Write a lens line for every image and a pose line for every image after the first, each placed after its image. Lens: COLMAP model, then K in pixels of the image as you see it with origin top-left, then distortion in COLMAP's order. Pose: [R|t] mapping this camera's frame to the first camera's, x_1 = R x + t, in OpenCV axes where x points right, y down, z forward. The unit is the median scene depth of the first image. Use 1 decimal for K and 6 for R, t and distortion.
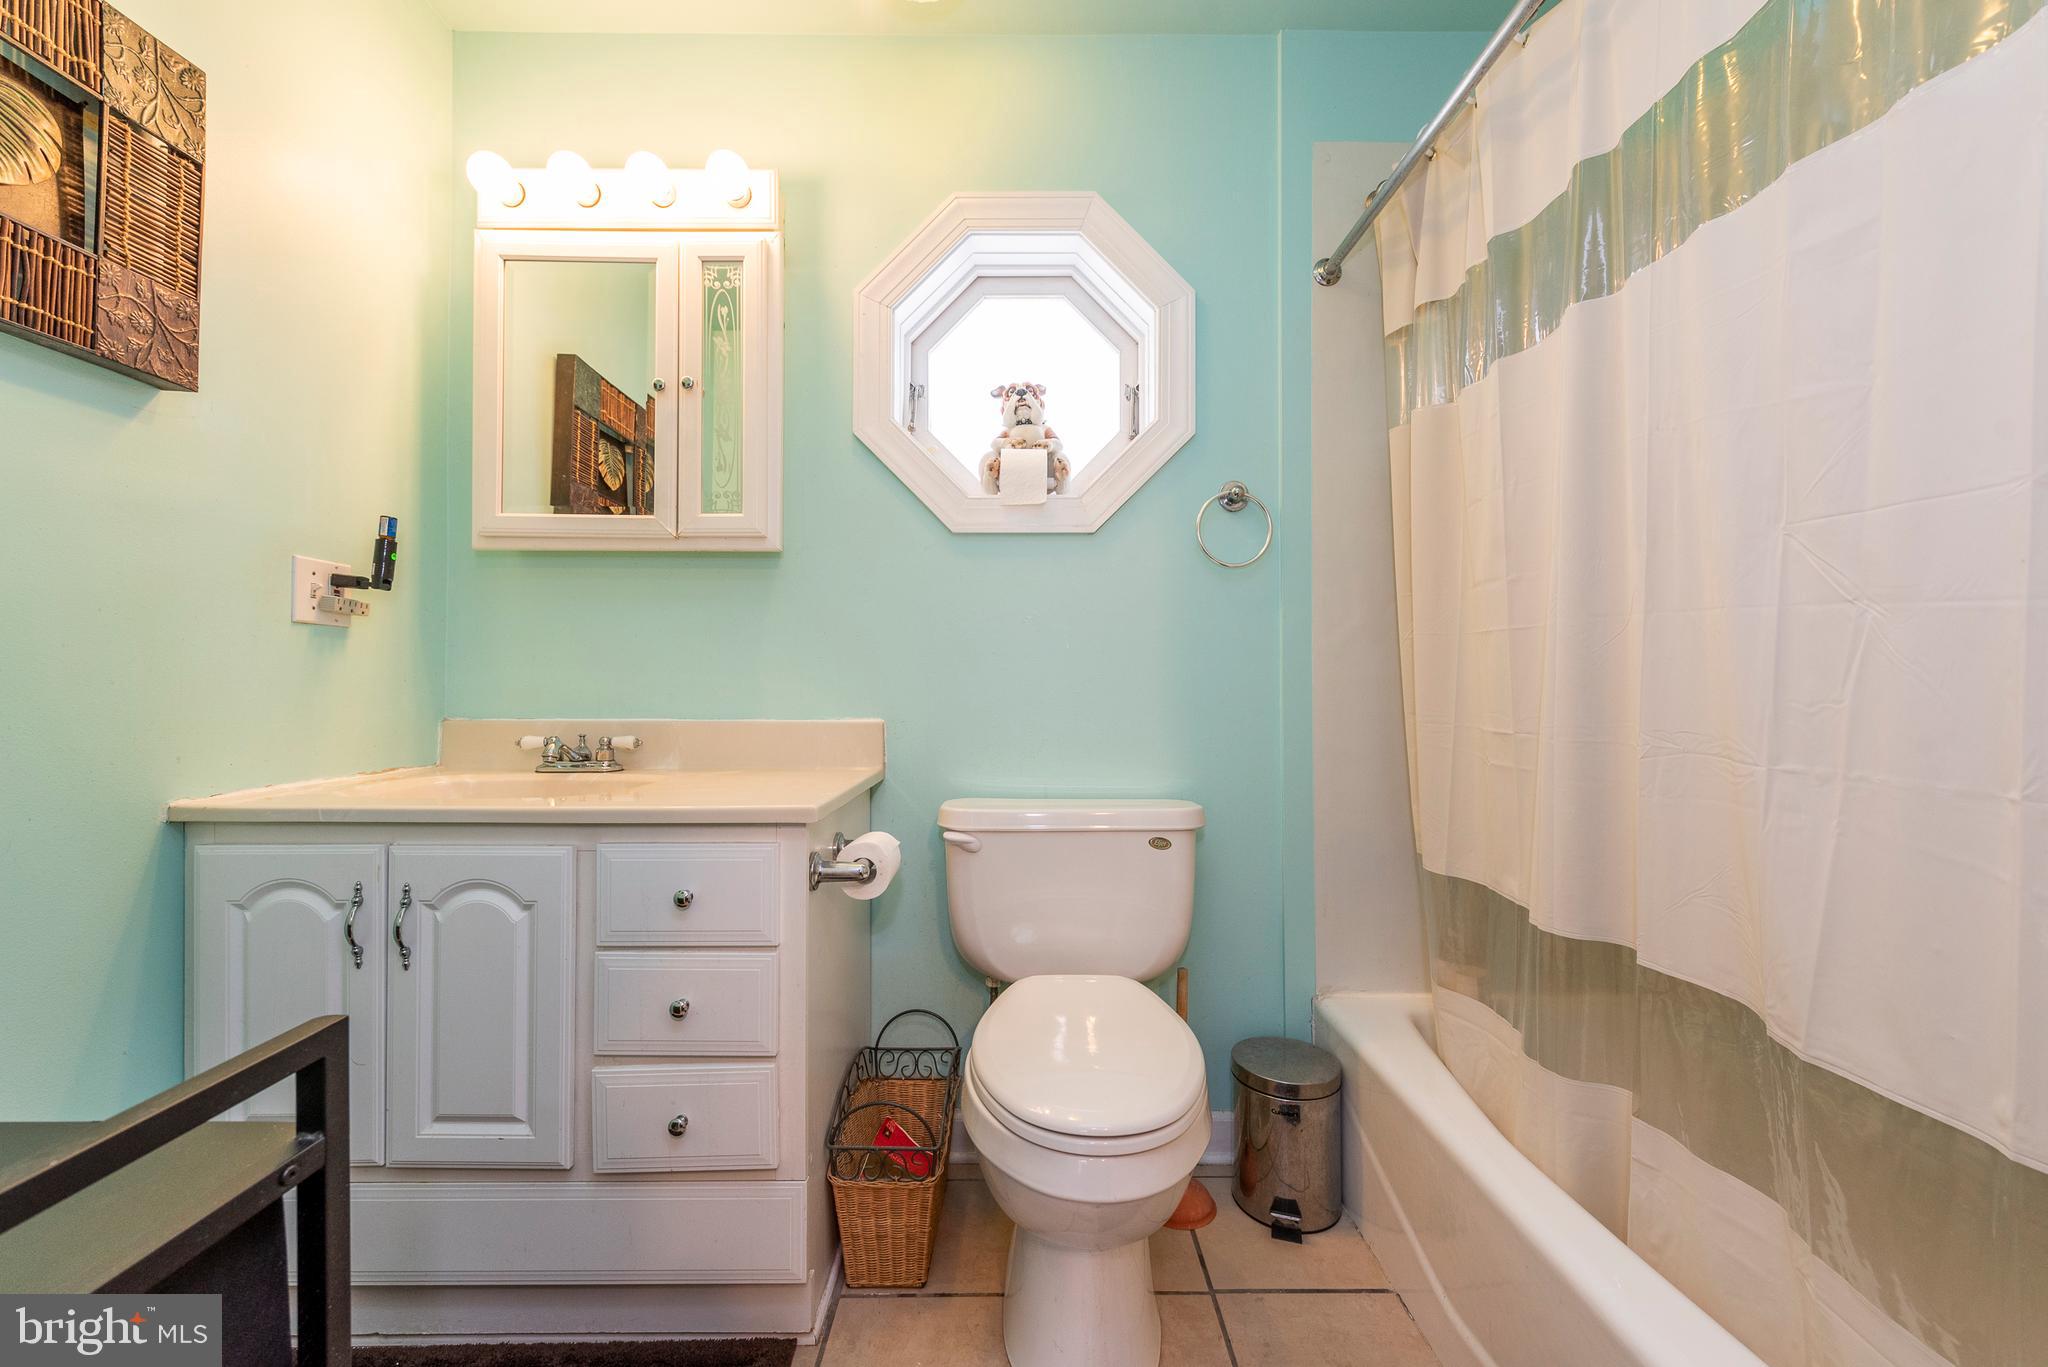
lens RADIAL K [[800.7, 0, 1025.3], [0, 800.7, 687.3], [0, 0, 1]] dist [0.012892, -0.002992]
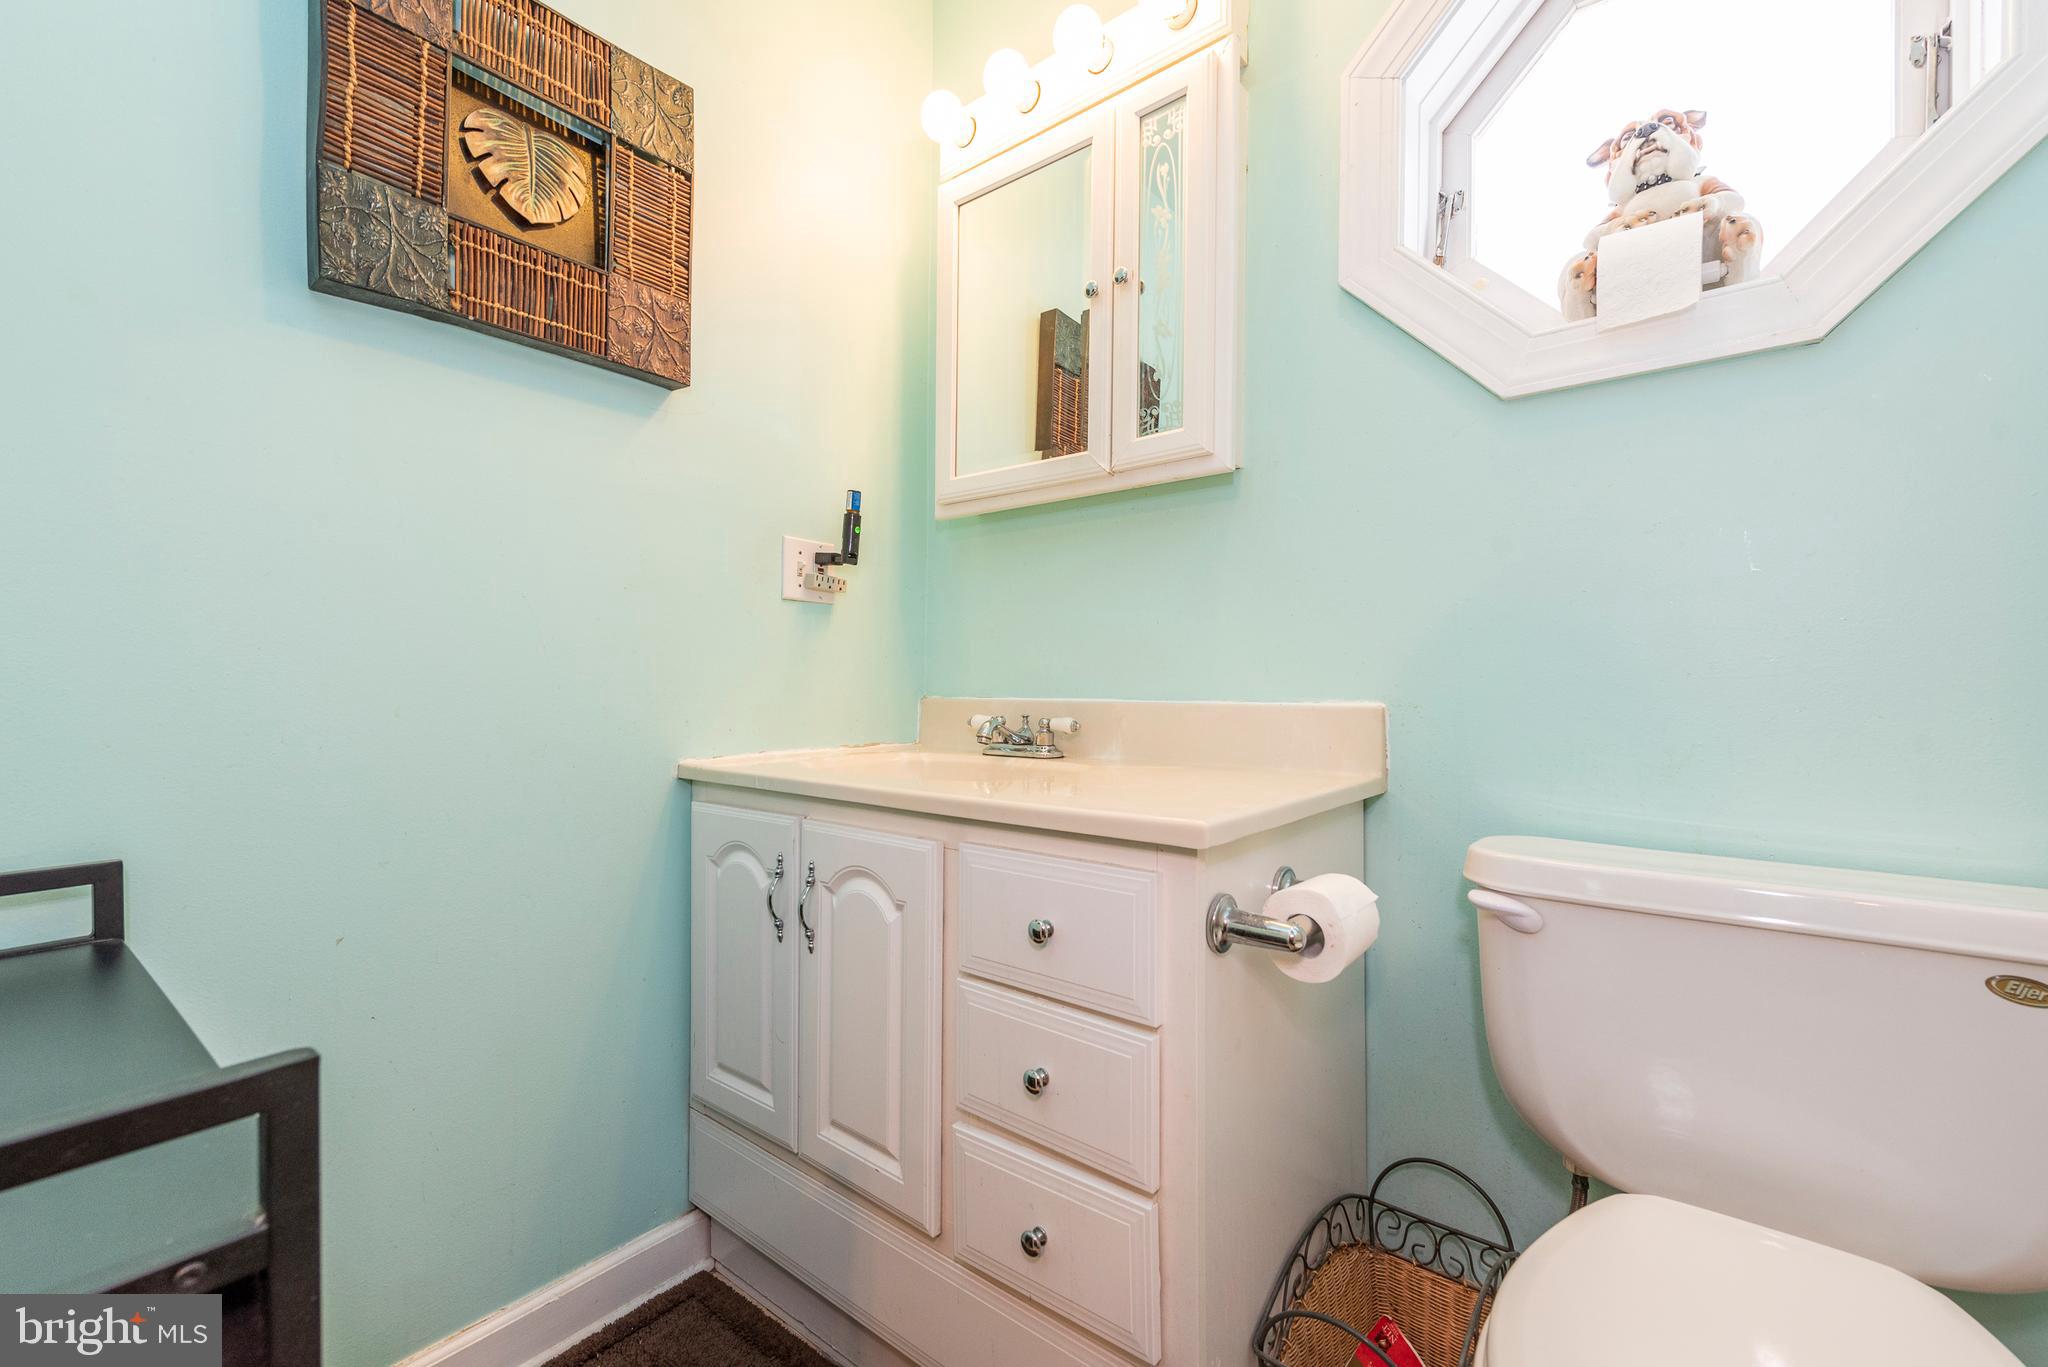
lens RADIAL K [[850.6, 0, 1027.6], [0, 850.6, 685.1], [0, 0, 1]] dist [0.012316, -0.003169]
pose [[0.778006, -0.000741, -0.628256, 0.044475], [-0.002731, 0.999986, -0.004562, 0.035304], [0.628250, 0.005265, 0.777993, 0.323902]]
